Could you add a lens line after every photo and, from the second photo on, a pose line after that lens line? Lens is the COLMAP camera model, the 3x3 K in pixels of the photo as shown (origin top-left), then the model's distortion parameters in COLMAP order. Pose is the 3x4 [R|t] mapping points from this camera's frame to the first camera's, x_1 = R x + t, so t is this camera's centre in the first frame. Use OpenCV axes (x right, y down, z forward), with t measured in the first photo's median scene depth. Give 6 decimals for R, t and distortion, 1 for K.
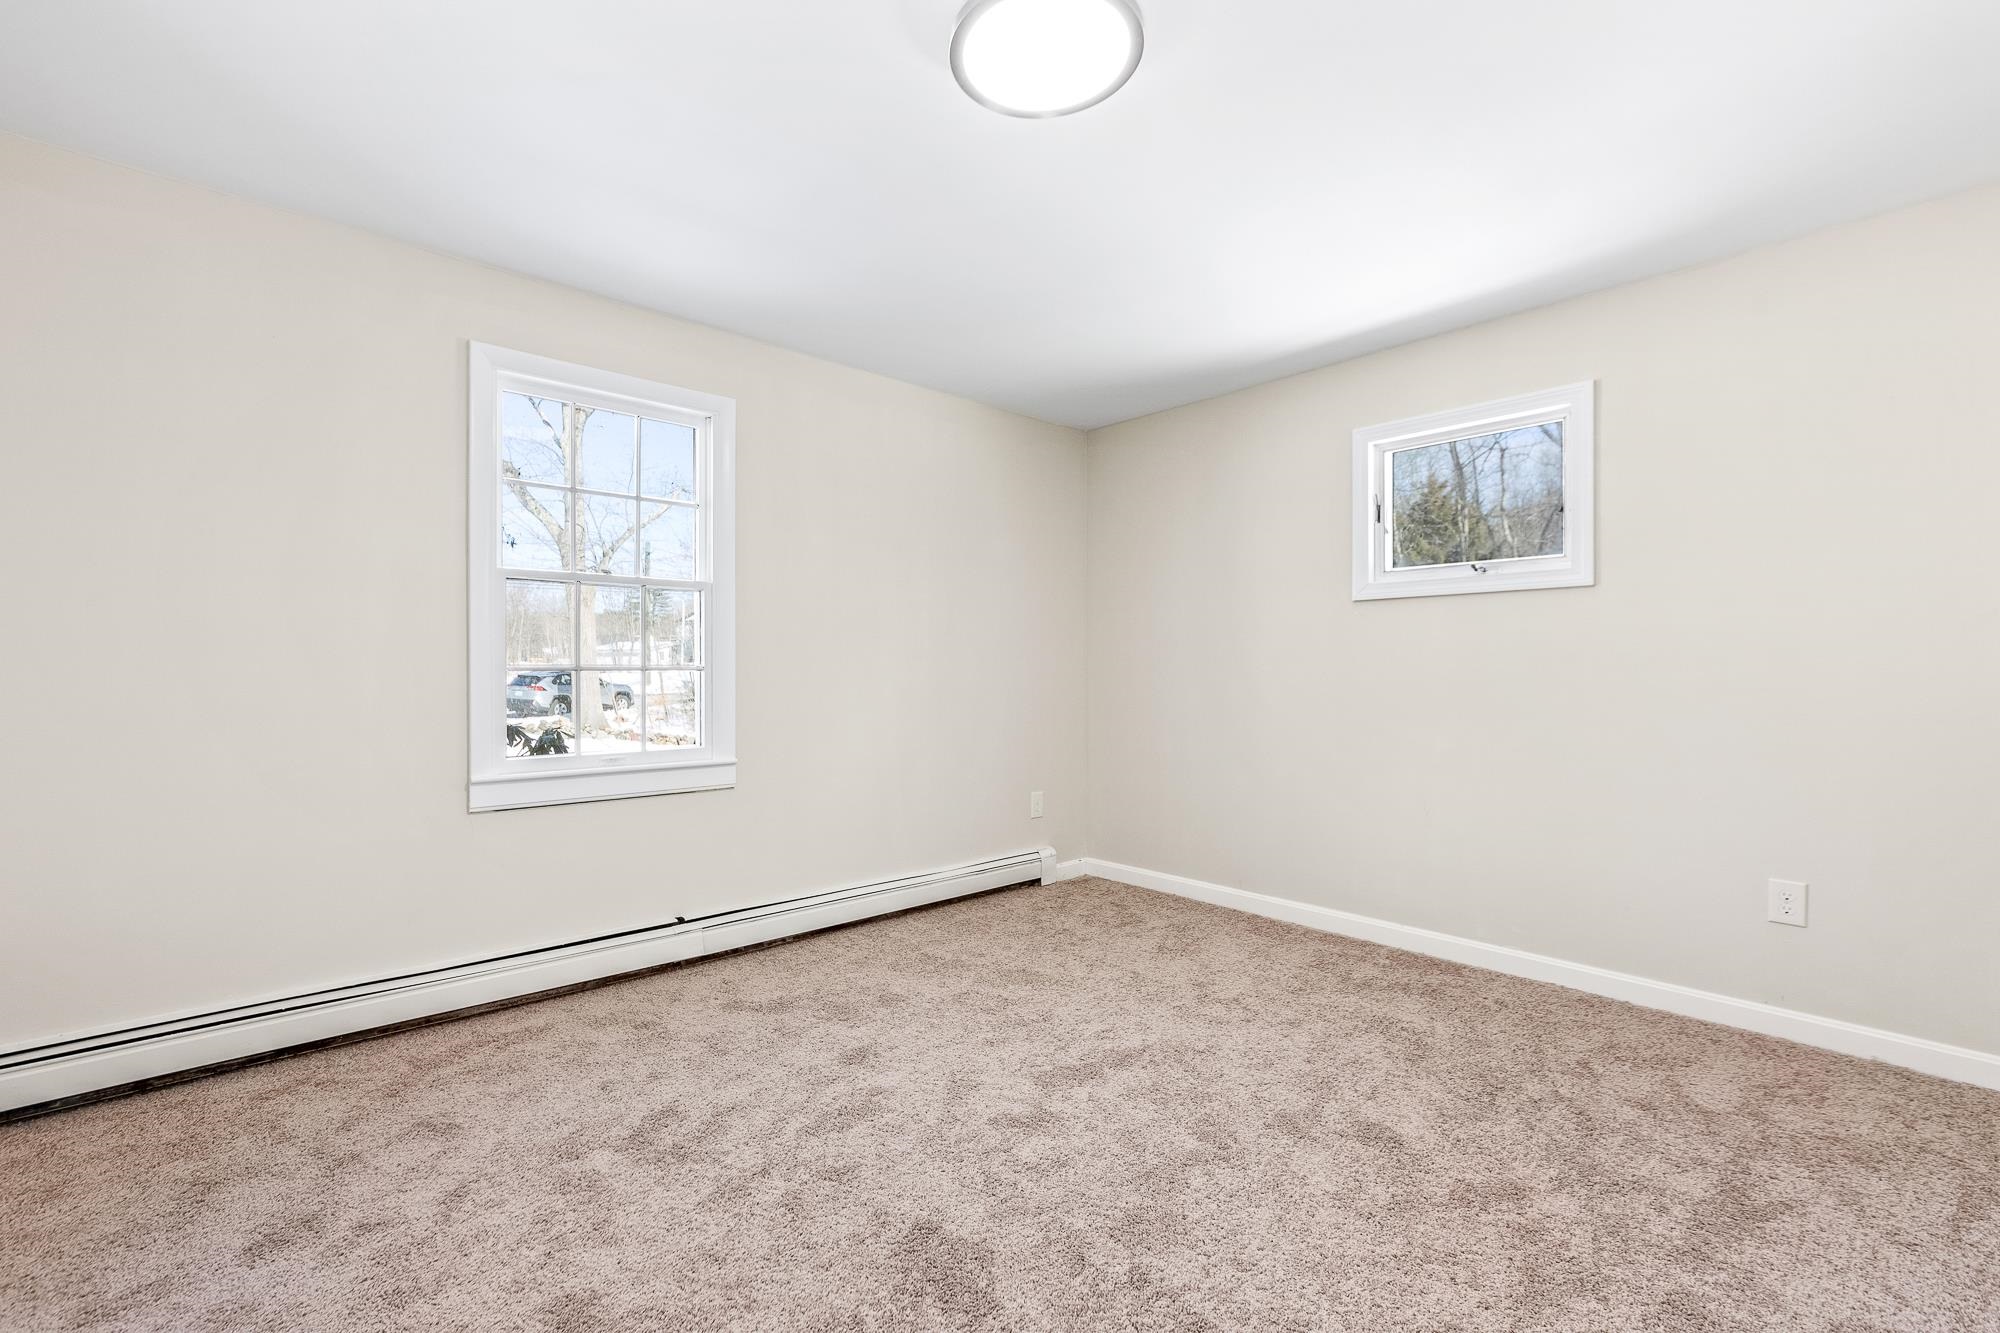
lens RADIAL K [[873.1, 0, 1000.2], [0, 873.1, 660.7], [0, 0, 1]] dist [0.000600, 0.000062]
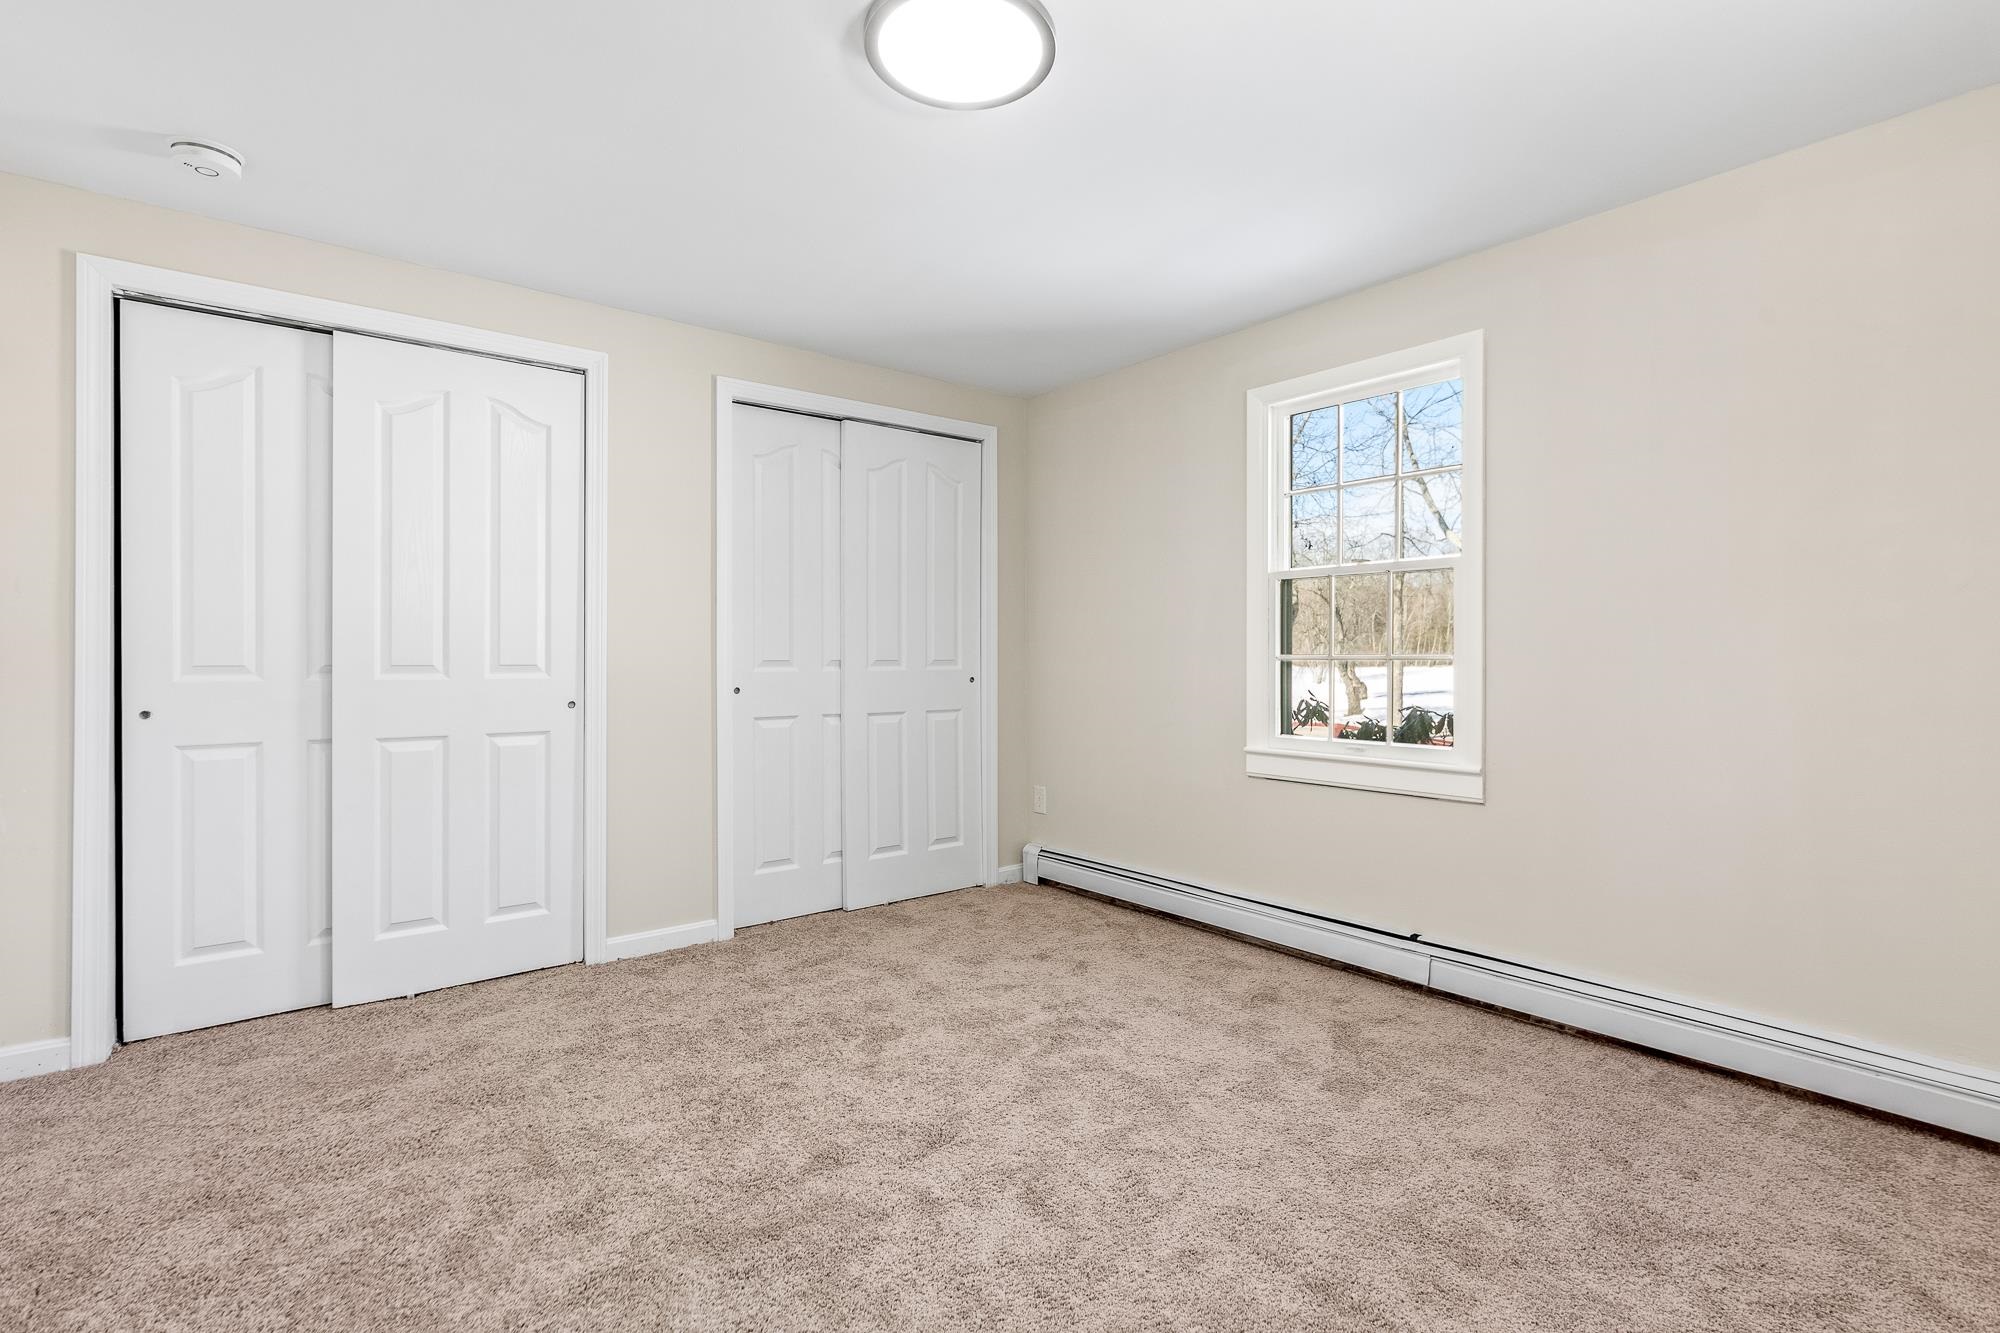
lens RADIAL K [[917.7, 0, 1000.0], [0, 917.7, 664.9], [0, 0, 1]] dist [0.000338, -0.000039]
pose [[-0.038624, -0.002408, -0.999251, 0.612327], [-0.005528, 0.999982, -0.002196, 0.021251], [0.999239, 0.005439, -0.038637, 0.623436]]
